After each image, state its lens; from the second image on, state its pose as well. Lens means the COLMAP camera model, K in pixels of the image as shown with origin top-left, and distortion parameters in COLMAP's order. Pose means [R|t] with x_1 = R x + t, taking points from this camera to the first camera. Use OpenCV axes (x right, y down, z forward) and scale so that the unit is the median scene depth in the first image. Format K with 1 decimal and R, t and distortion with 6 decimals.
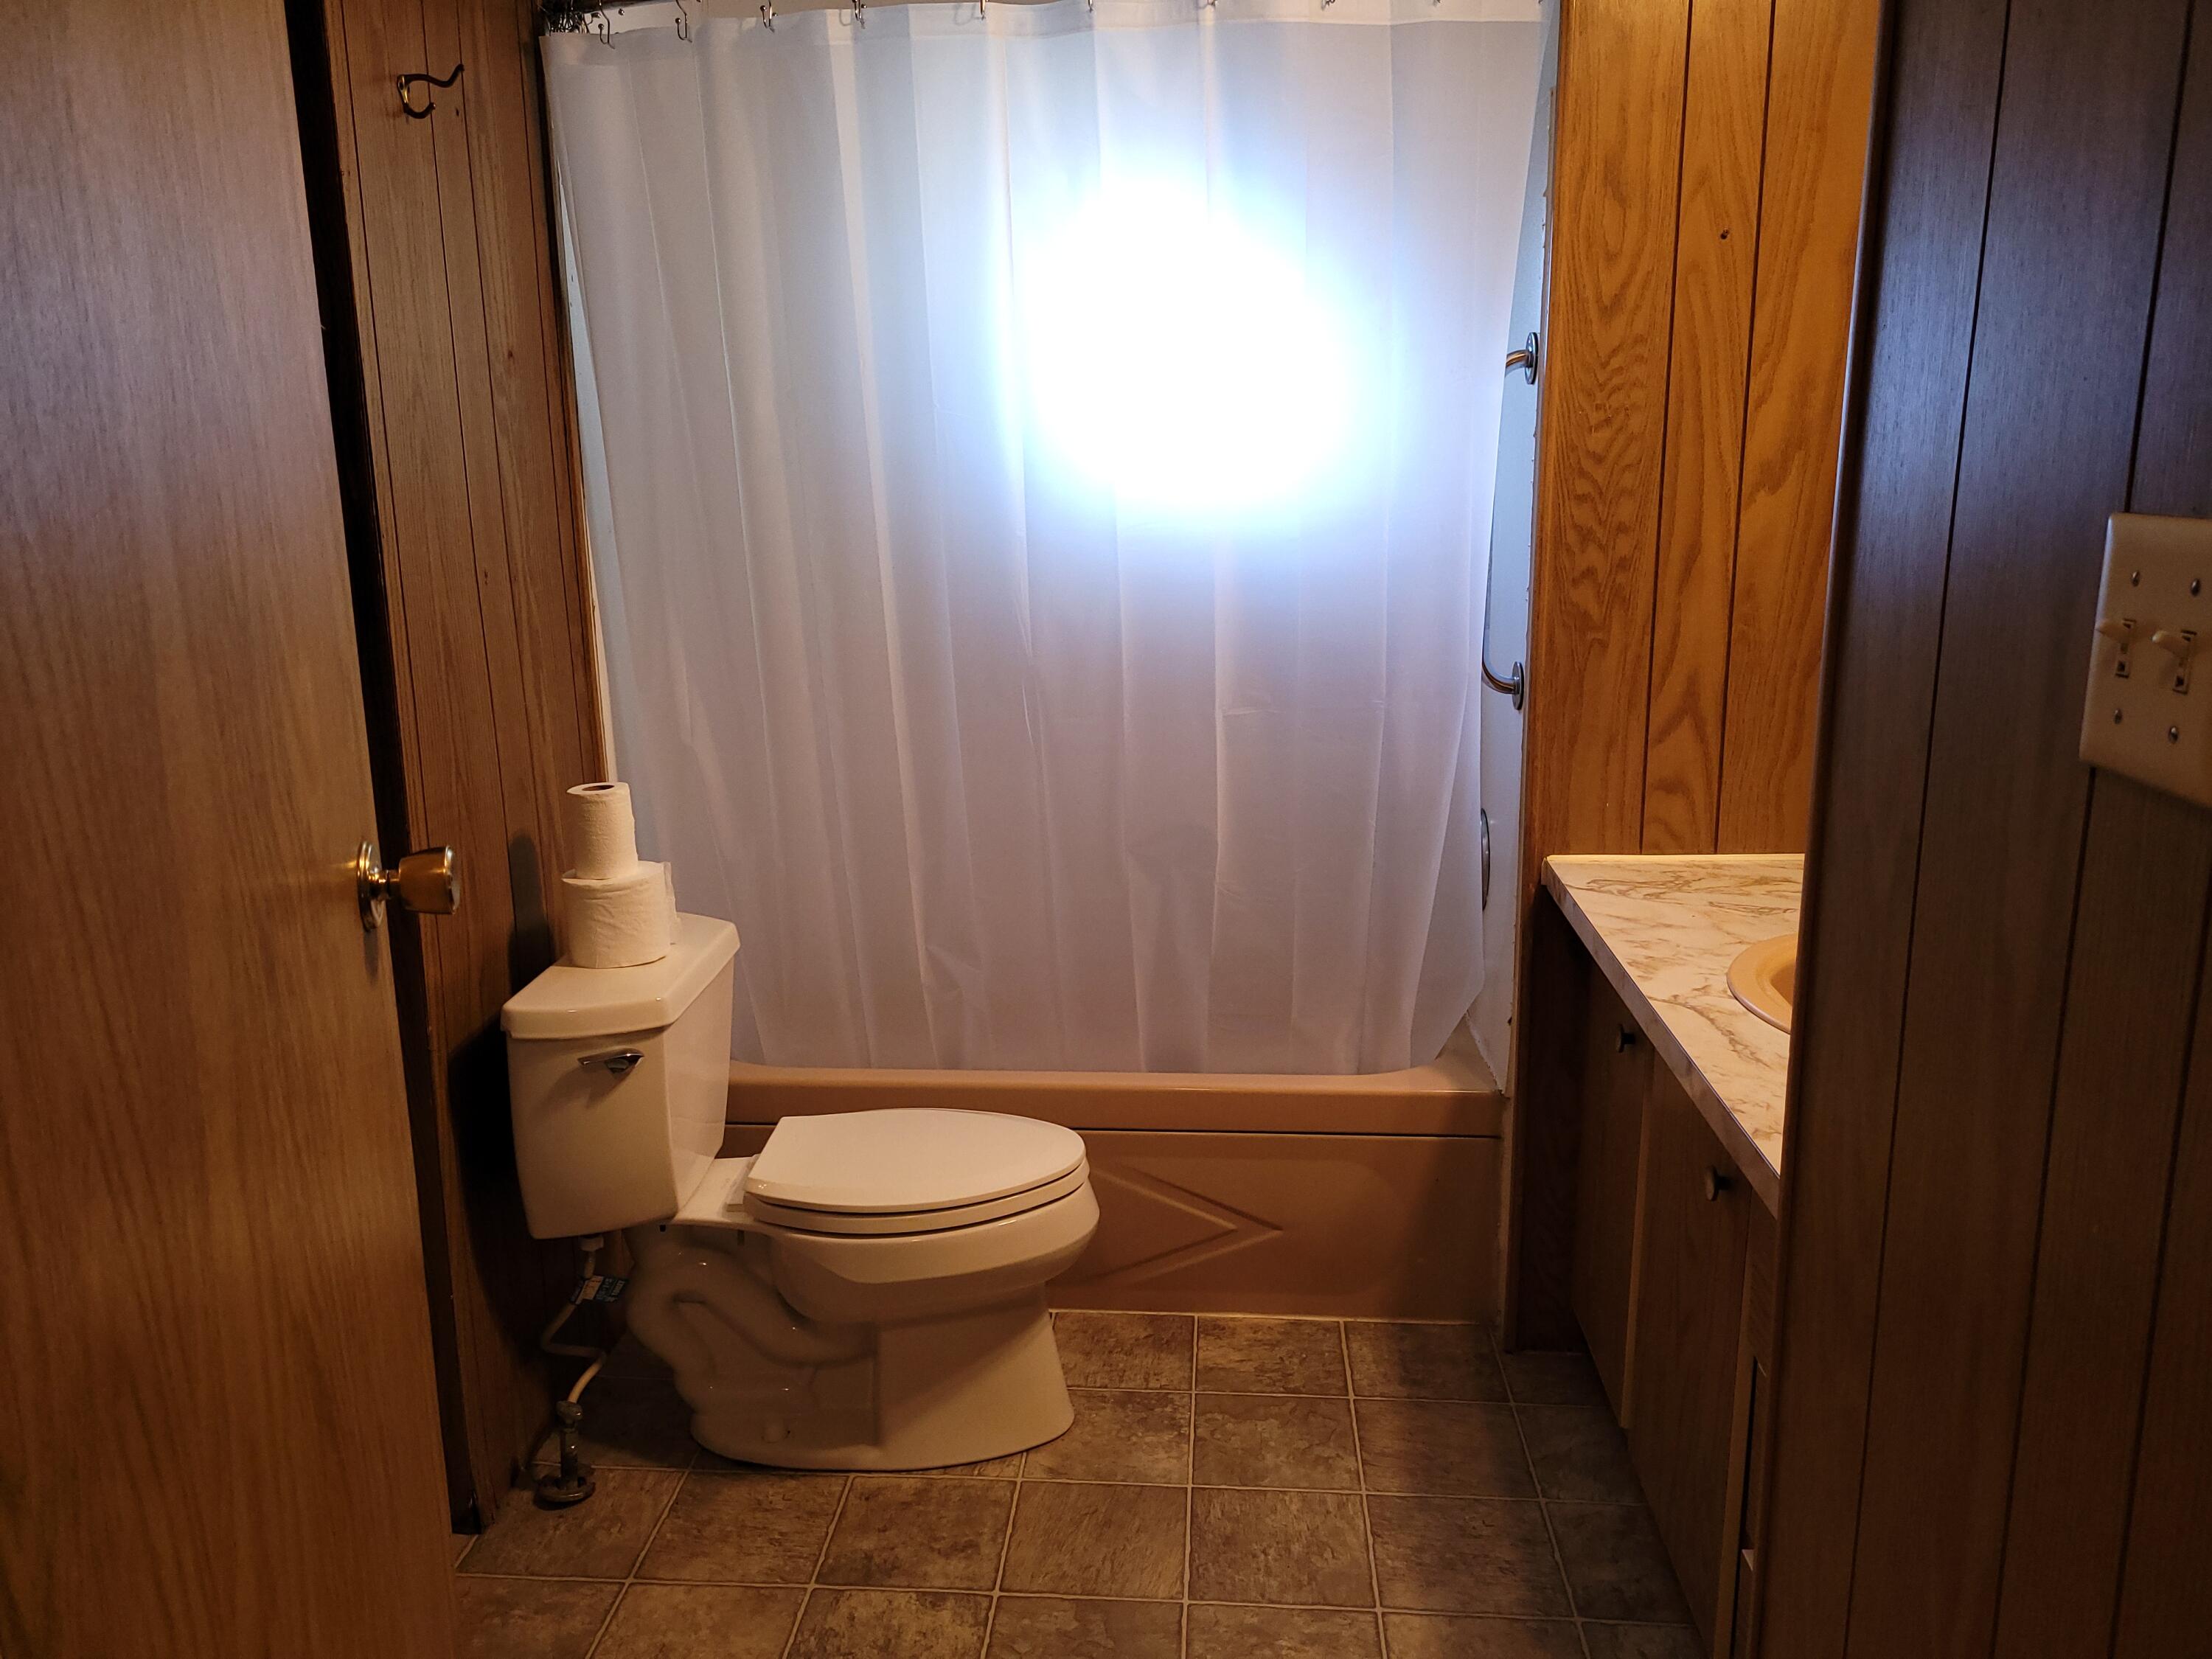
lens RADIAL K [[1664.5, 0, 1097.0], [0, 1664.5, 840.6], [0, 0, 1]] dist [0.041772, -0.022210]
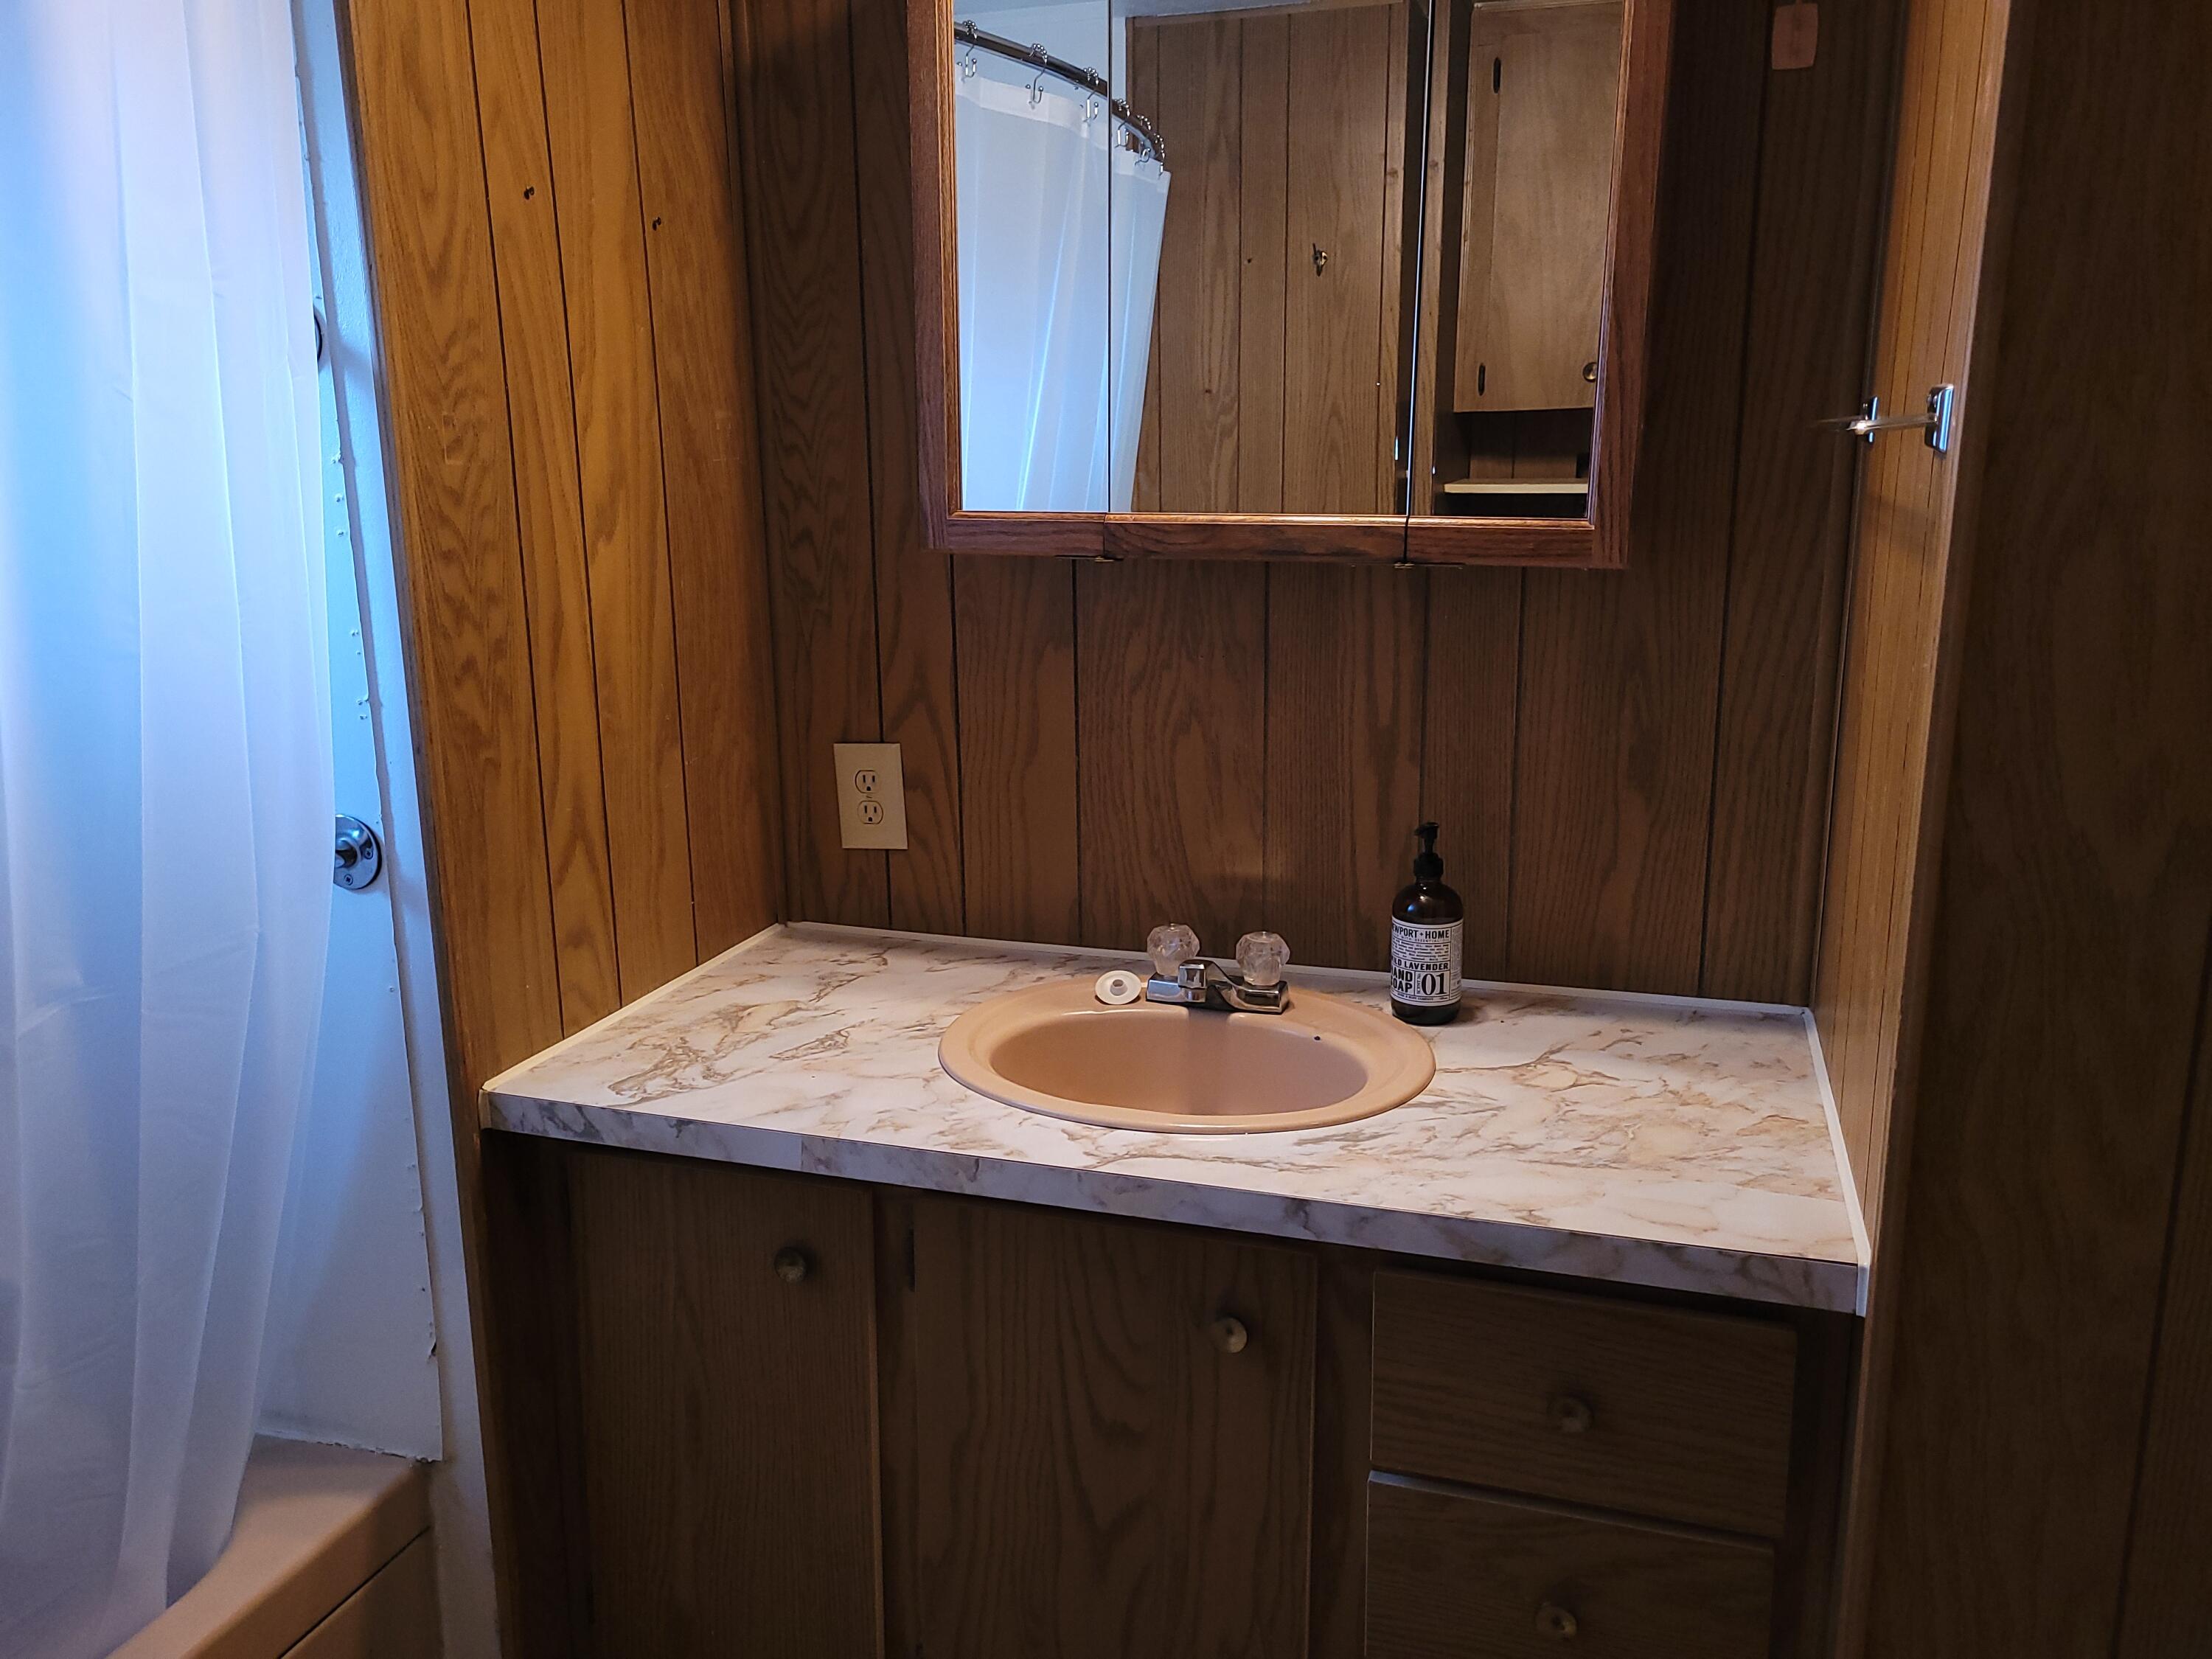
lens RADIAL K [[1664.5, 0, 1106.7], [0, 1664.5, 844.4], [0, 0, 1]] dist [0.041772, -0.022210]
pose [[0.231533, -0.201338, 0.951764, -0.312736], [0.225649, 0.962782, 0.148776, -0.135800], [-0.946296, 0.180318, 0.268347, 0.599445]]
